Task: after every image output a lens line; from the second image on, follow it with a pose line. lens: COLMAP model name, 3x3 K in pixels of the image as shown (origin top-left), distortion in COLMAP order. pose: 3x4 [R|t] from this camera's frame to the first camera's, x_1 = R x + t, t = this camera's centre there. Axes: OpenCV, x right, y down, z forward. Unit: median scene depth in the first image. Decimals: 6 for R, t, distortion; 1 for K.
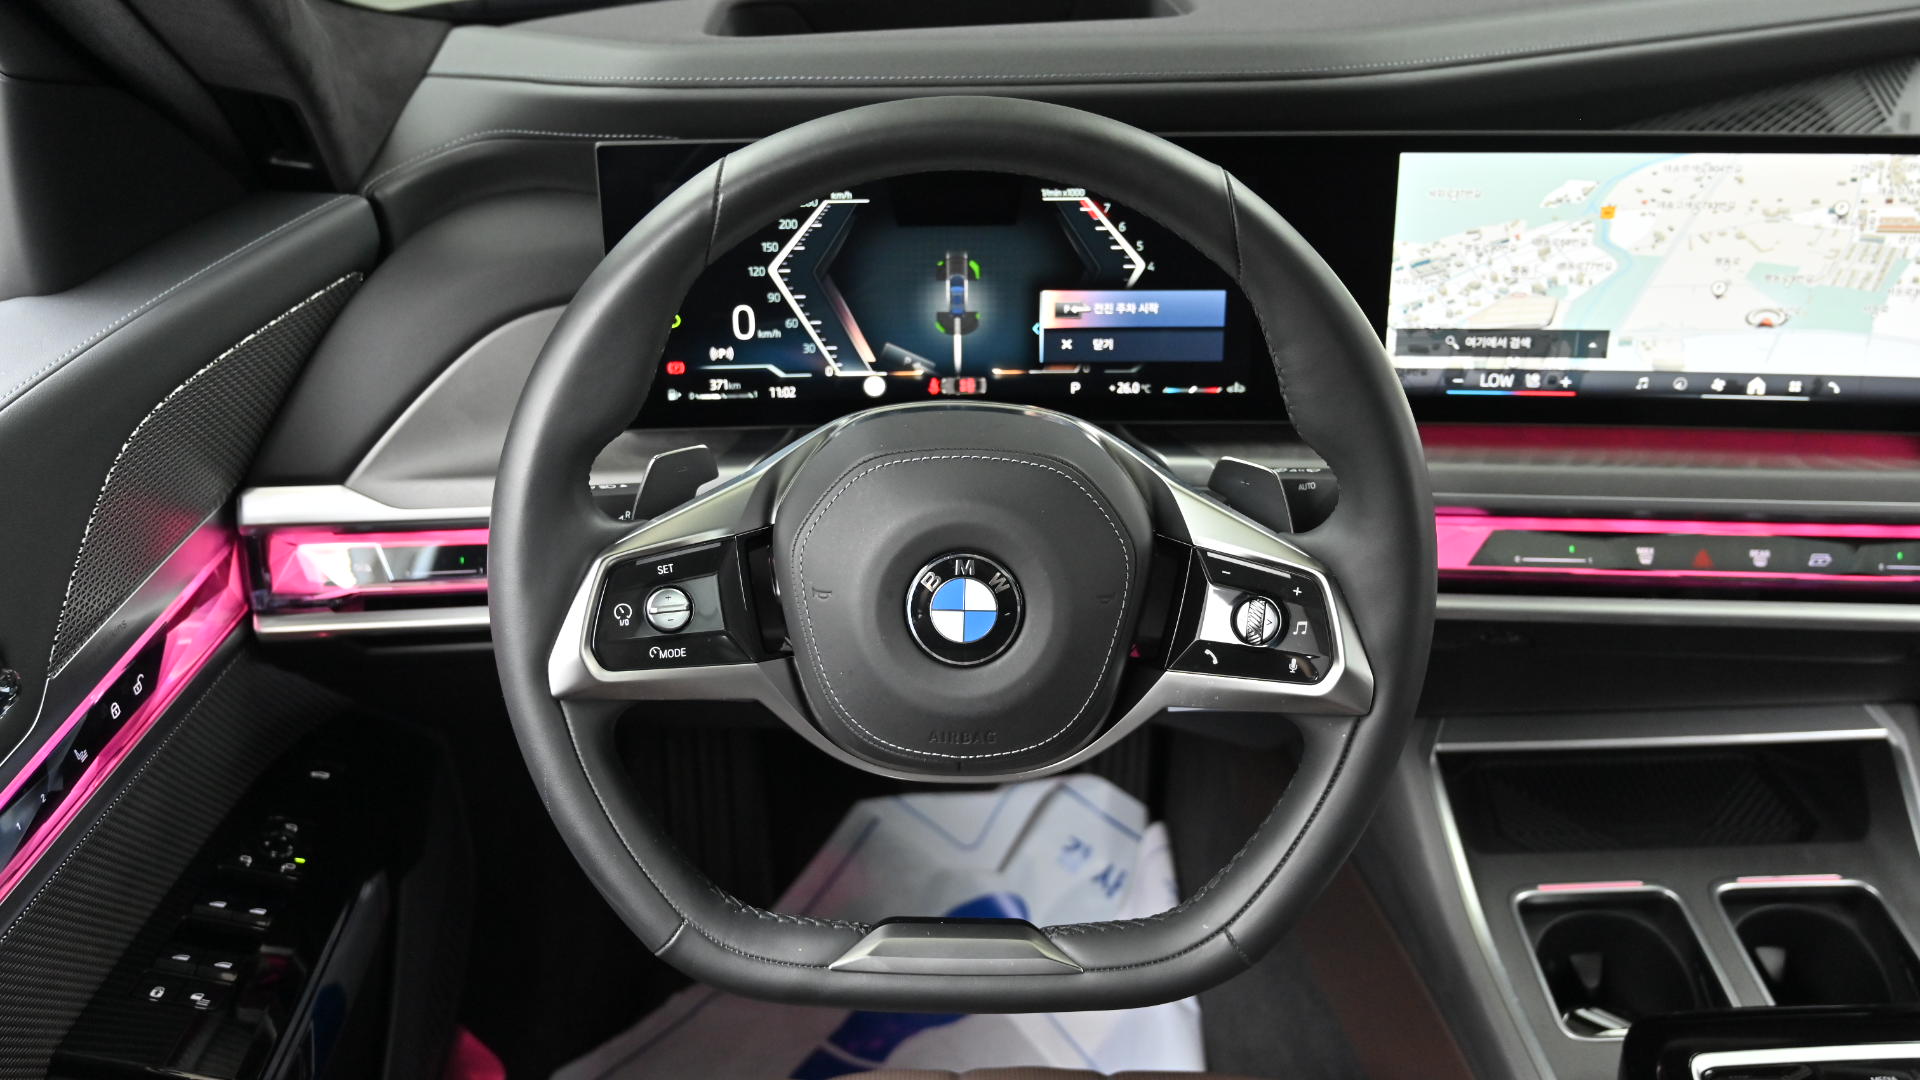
lens RADIAL K [[1680.1, 0, 957.8], [0, 1680.1, 542.2], [0, 0, 1]] dist [-0.009724, 0.026629]
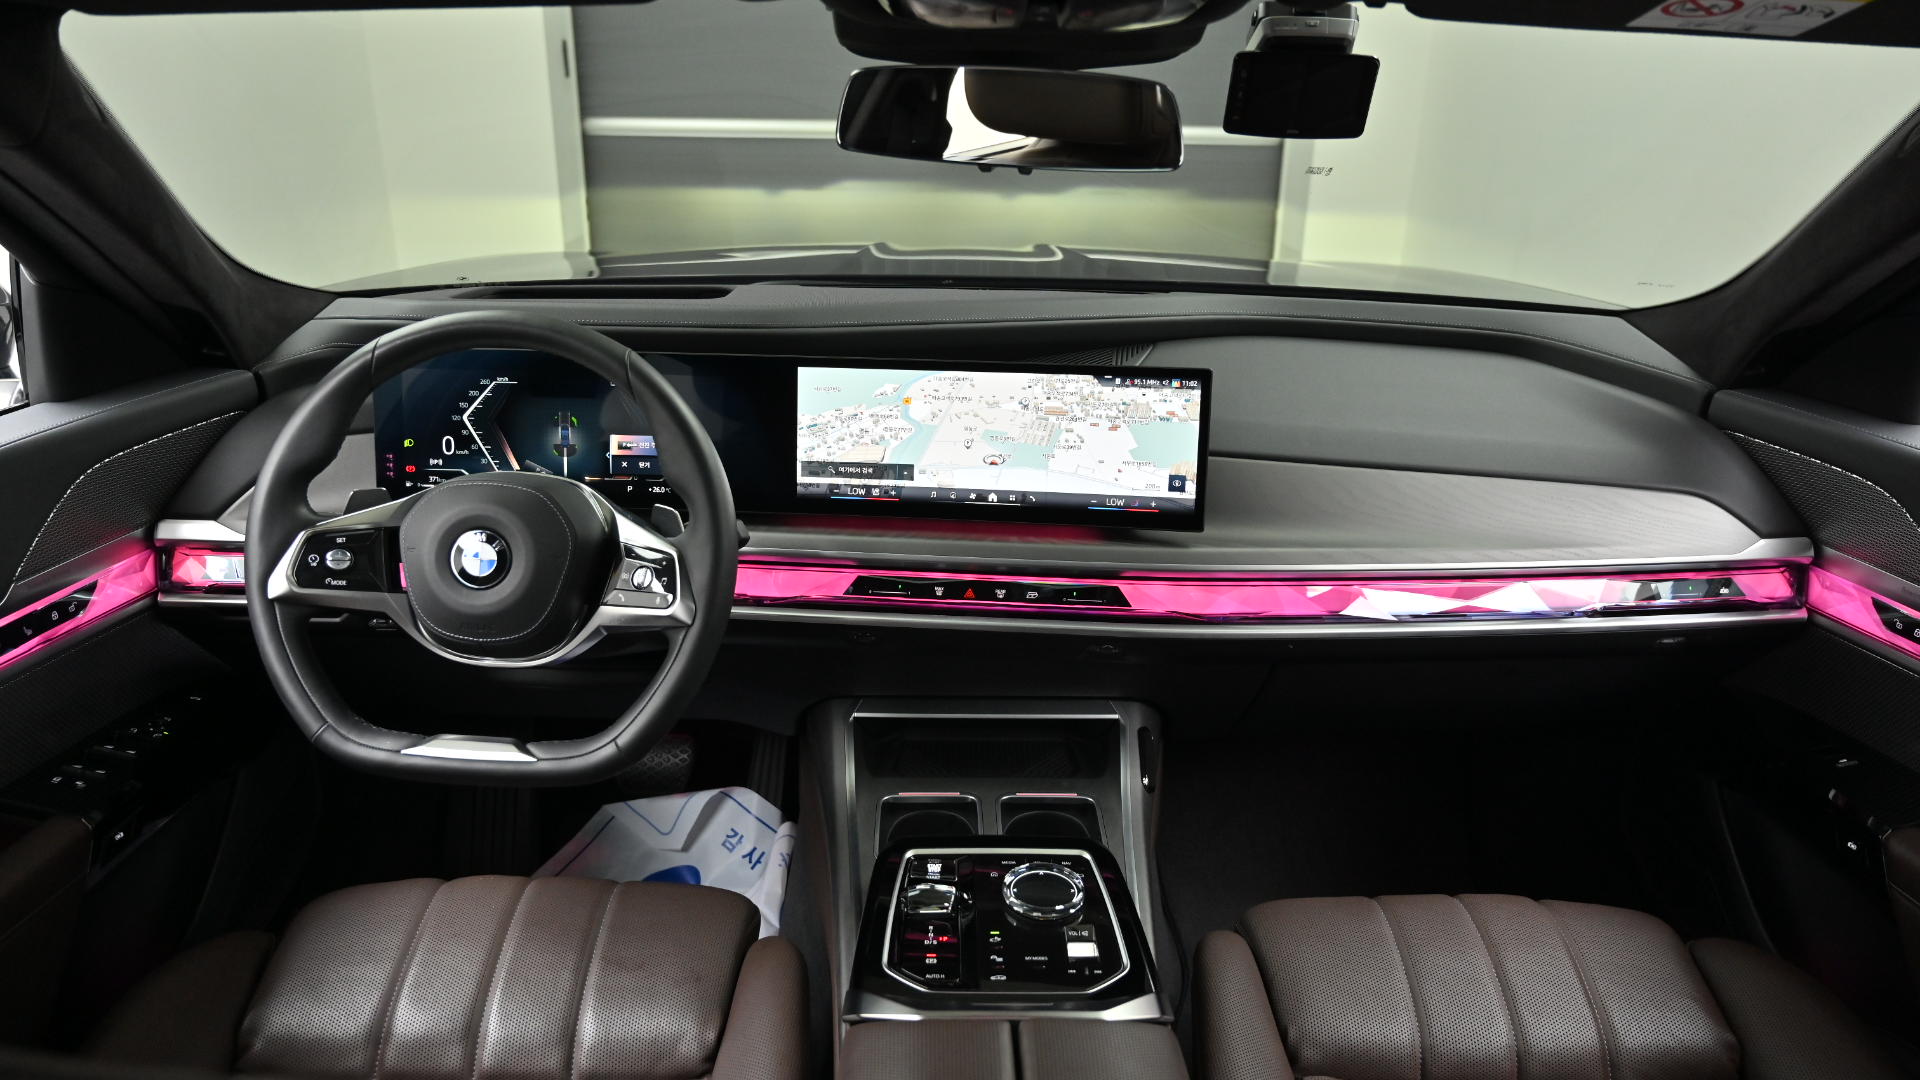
lens RADIAL K [[1327.8, 0, 958.2], [0, 1327.8, 536.5], [0, 0, 1]] dist [0.003658, 0.006623]
pose [[0.999252, 0.035713, -0.014808, 0.460903], [-0.037950, 0.979204, -0.199296, 0.238969], [0.007383, 0.199709, 0.979827, -0.410653]]
